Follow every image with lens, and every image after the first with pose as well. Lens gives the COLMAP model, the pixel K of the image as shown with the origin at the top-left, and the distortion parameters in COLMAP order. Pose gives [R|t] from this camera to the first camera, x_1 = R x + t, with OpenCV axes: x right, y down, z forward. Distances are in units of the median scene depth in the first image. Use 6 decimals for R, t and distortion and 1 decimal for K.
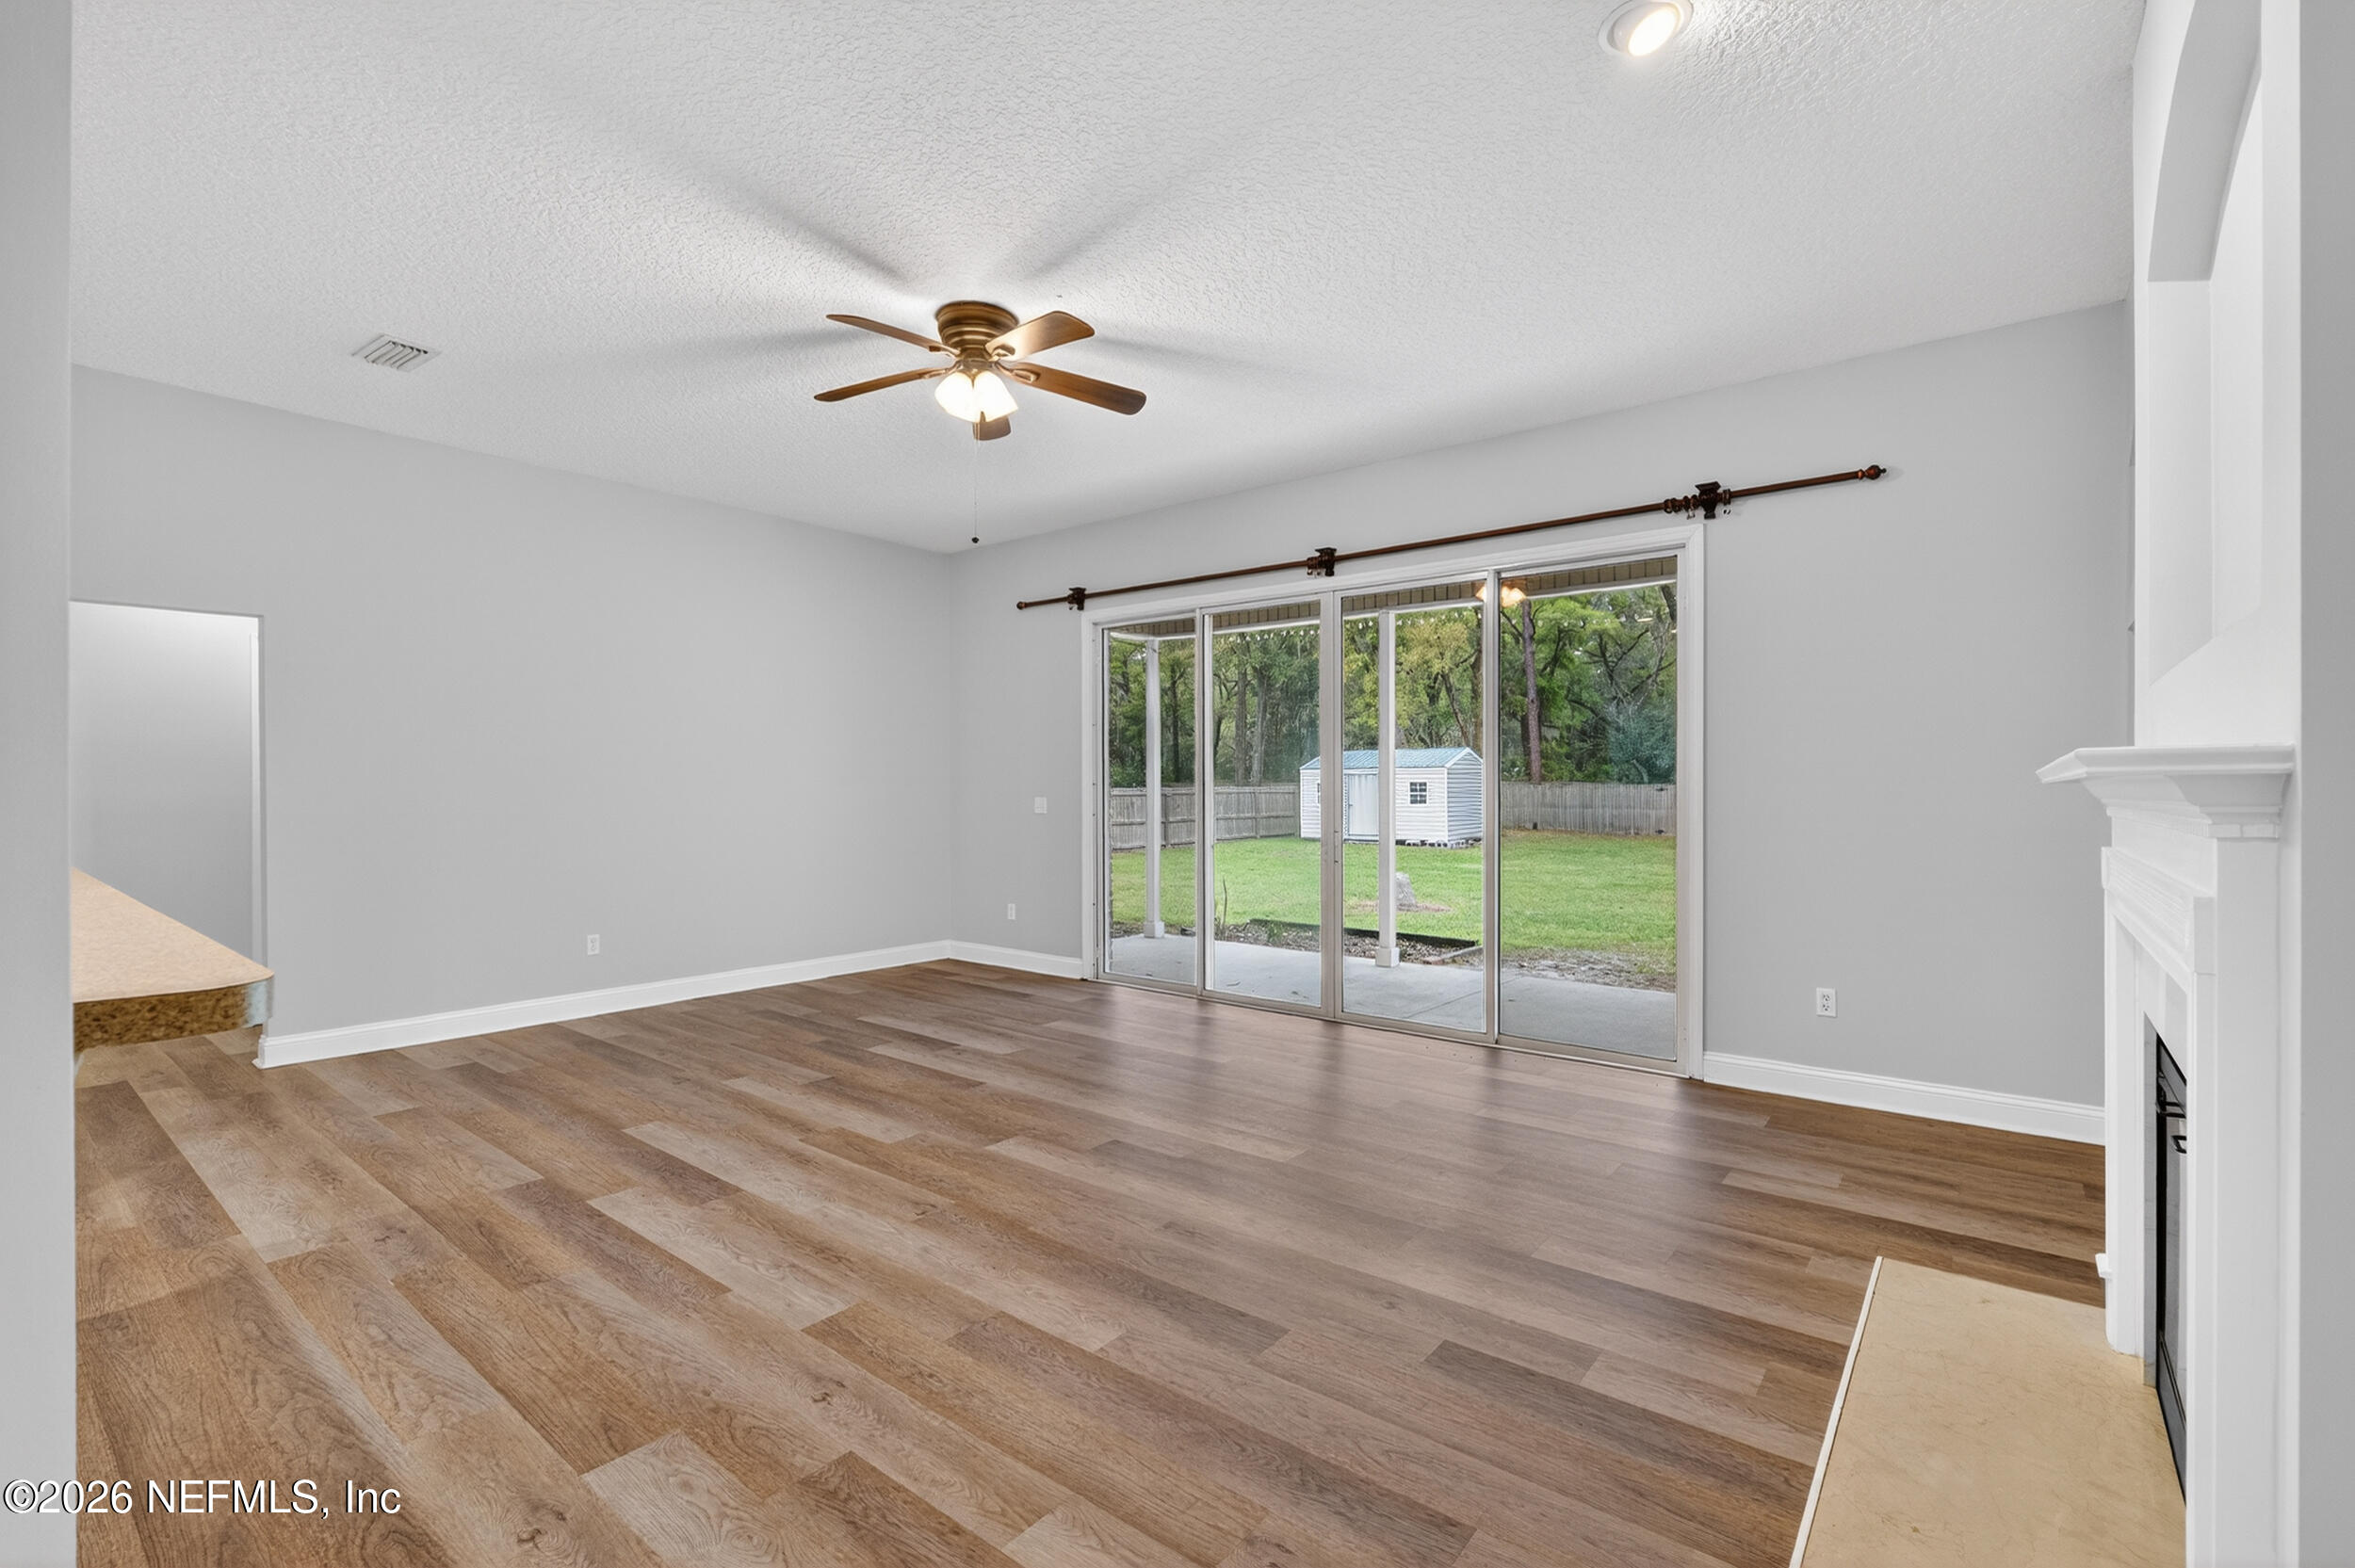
lens RADIAL K [[1029.4, 0, 1167.2], [0, 1029.4, 782.5], [0, 0, 1]] dist [-0.011710, -0.000264]
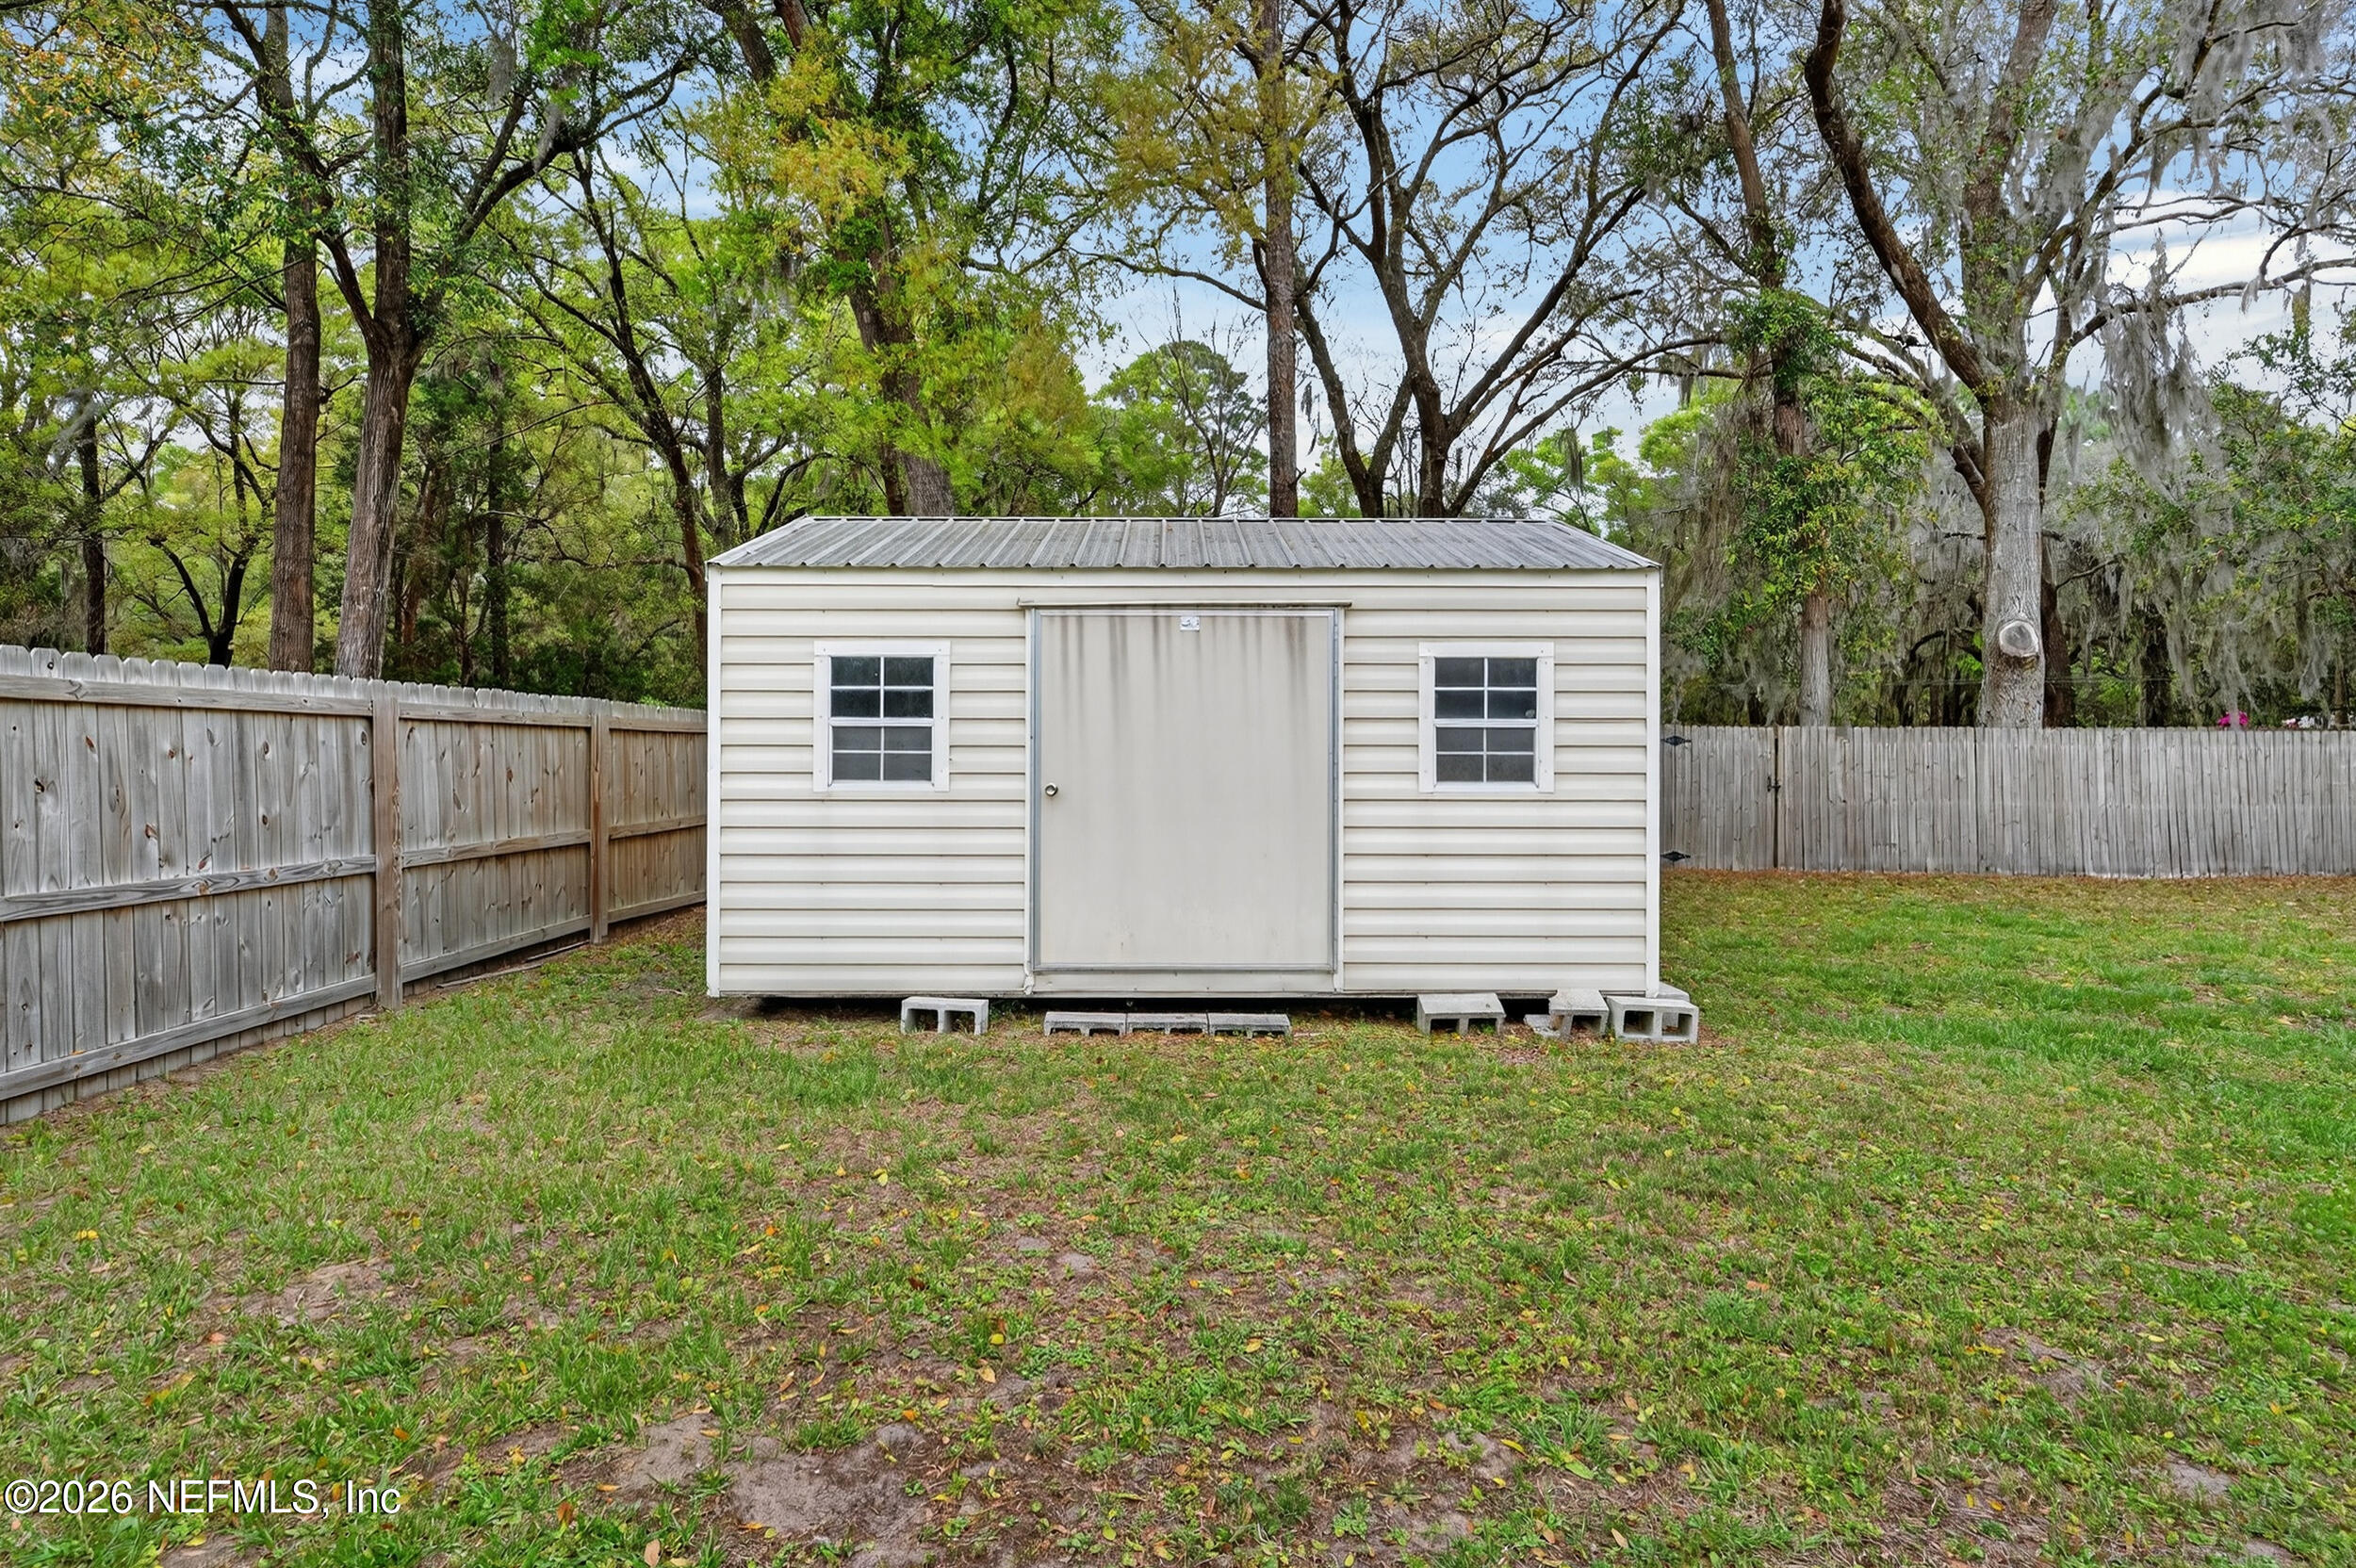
lens RADIAL K [[1277.0, 0, 1179.8], [0, 1277.0, 754.5], [0, 0, 1]] dist [-0.023706, -0.000672]
pose [[0.778497, 0.012655, 0.627521, 0.576665], [-0.013674, 0.999901, -0.003201, 0.148561], [-0.627499, -0.006089, 0.778593, 7.378584]]
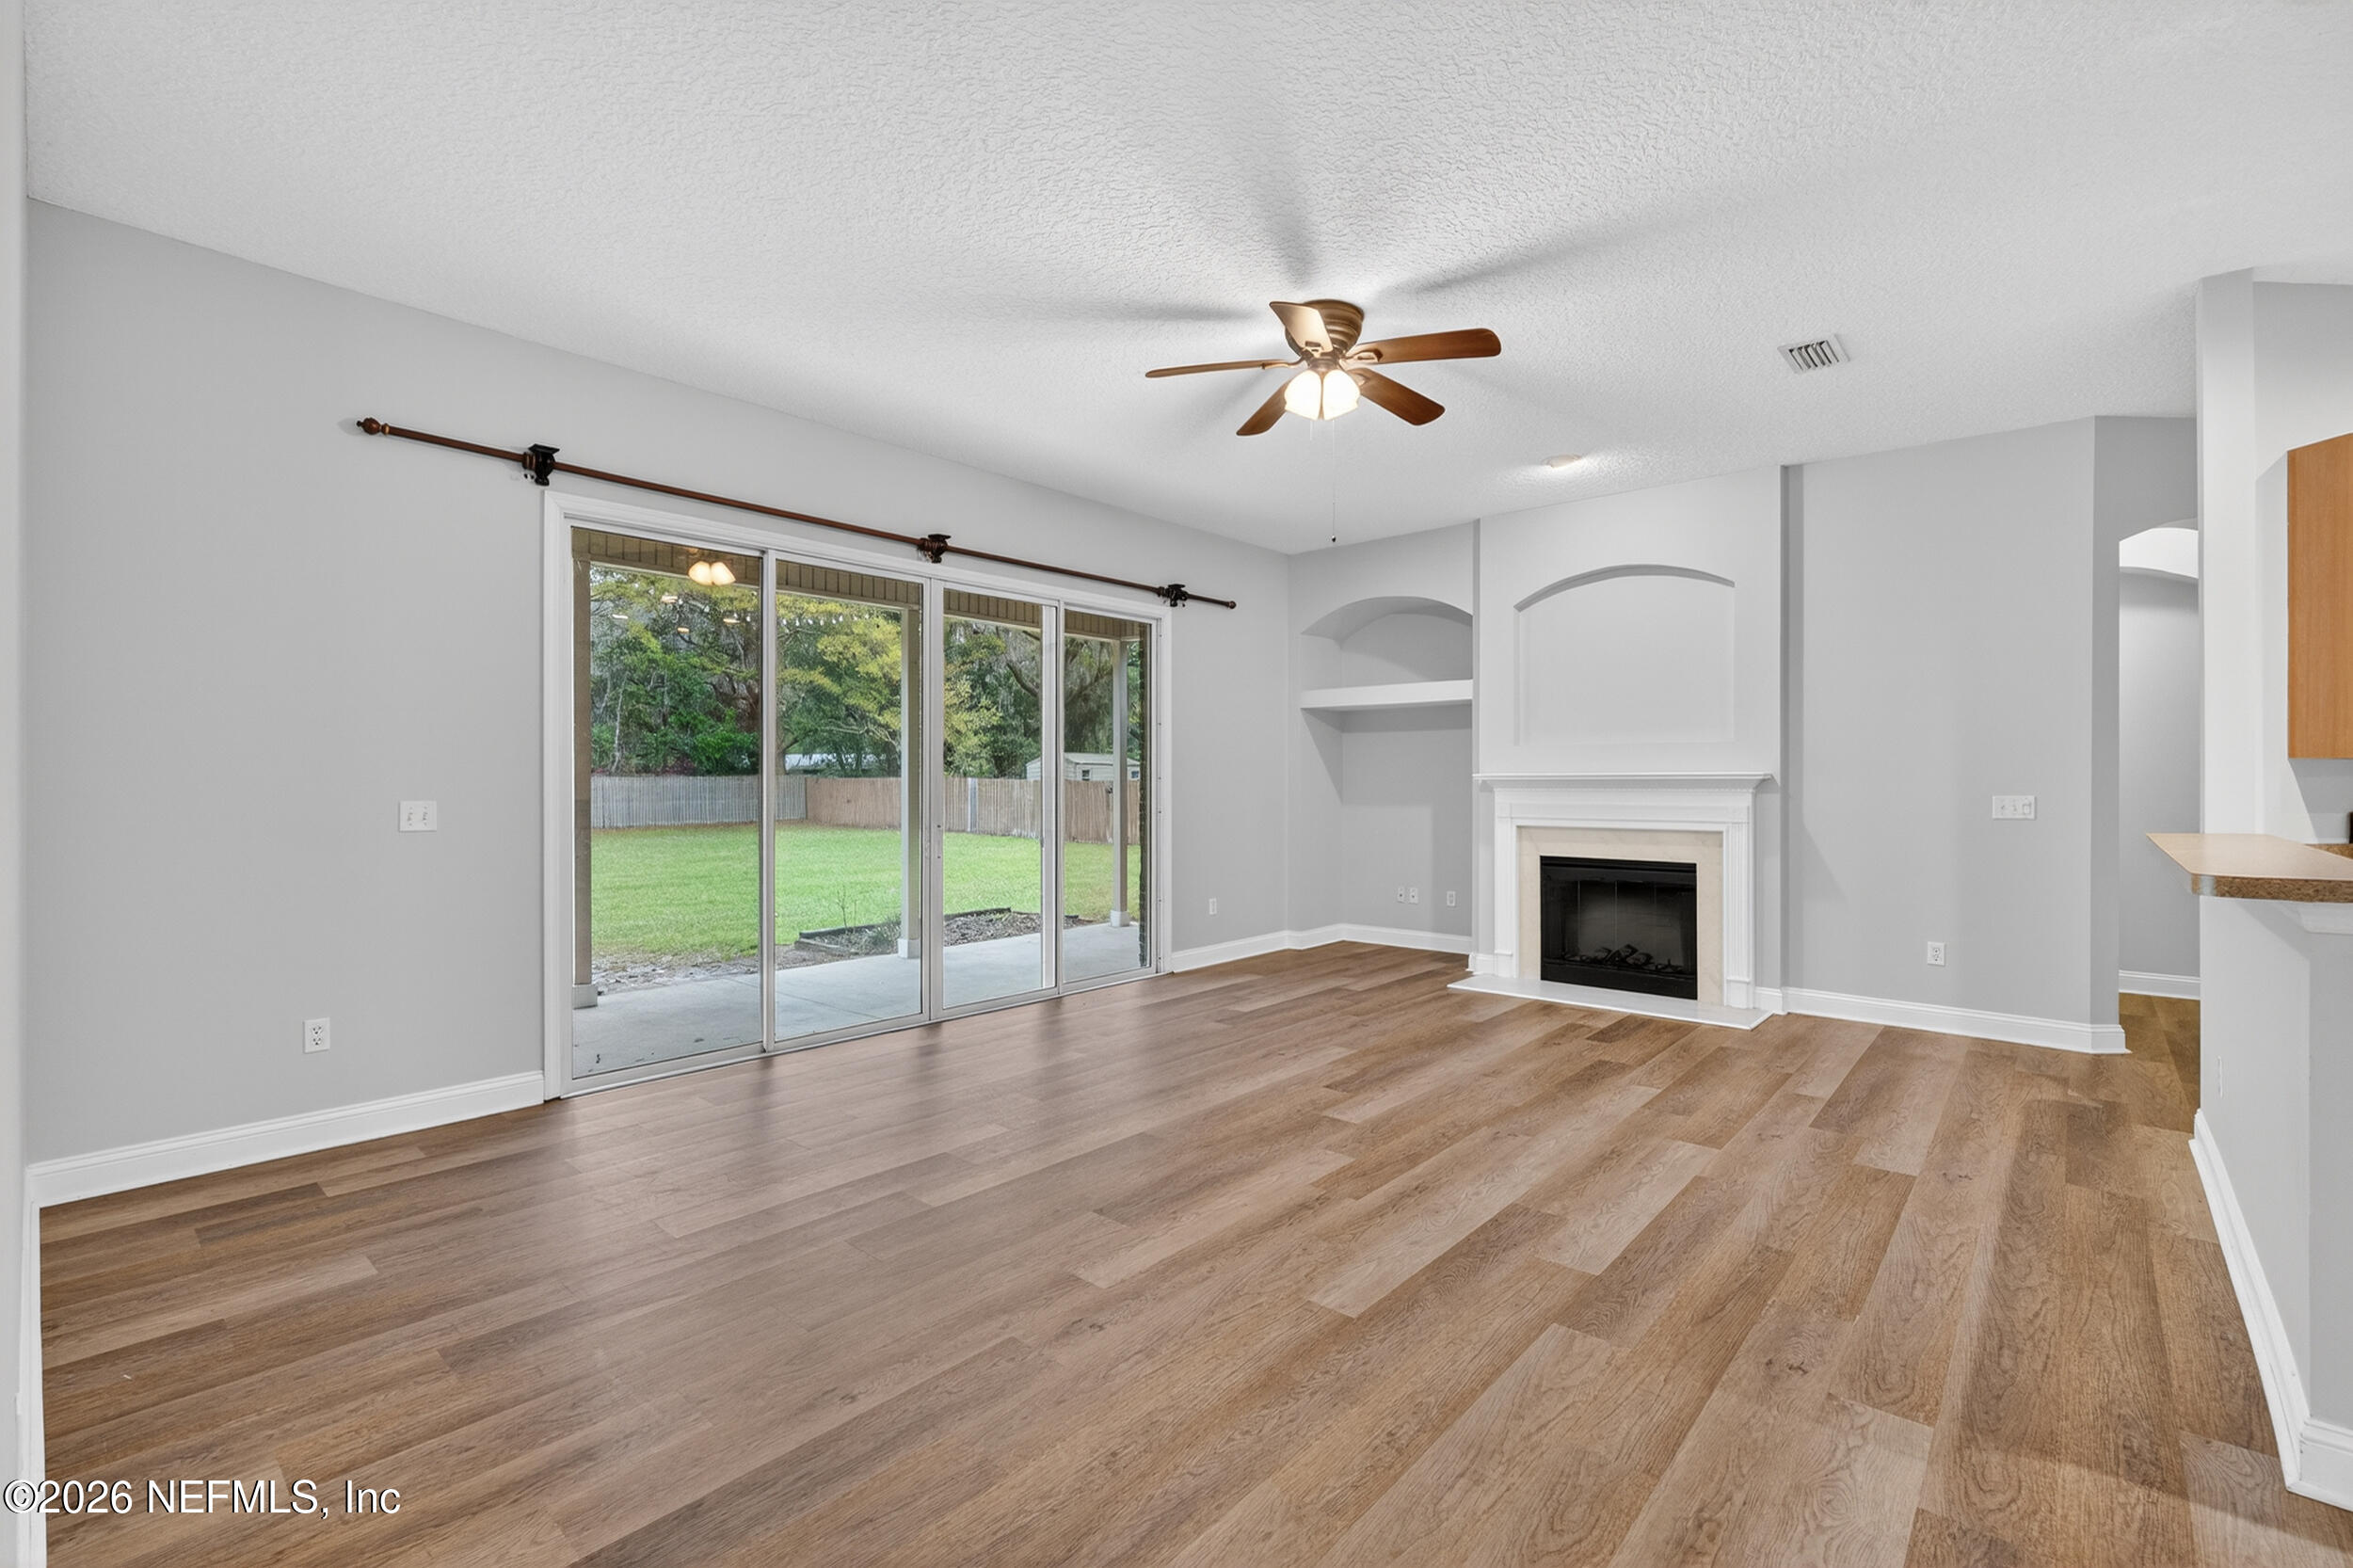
lens RADIAL K [[1028.6, 0, 1166.2], [0, 1028.6, 782.5], [0, 0, 1]] dist [-0.011710, -0.000264]
pose [[0.052017, -0.002019, 0.998644, -1.334087], [-0.004521, 0.999987, 0.002257, 0.004129], [-0.998636, -0.004632, 0.052007, 1.228056]]
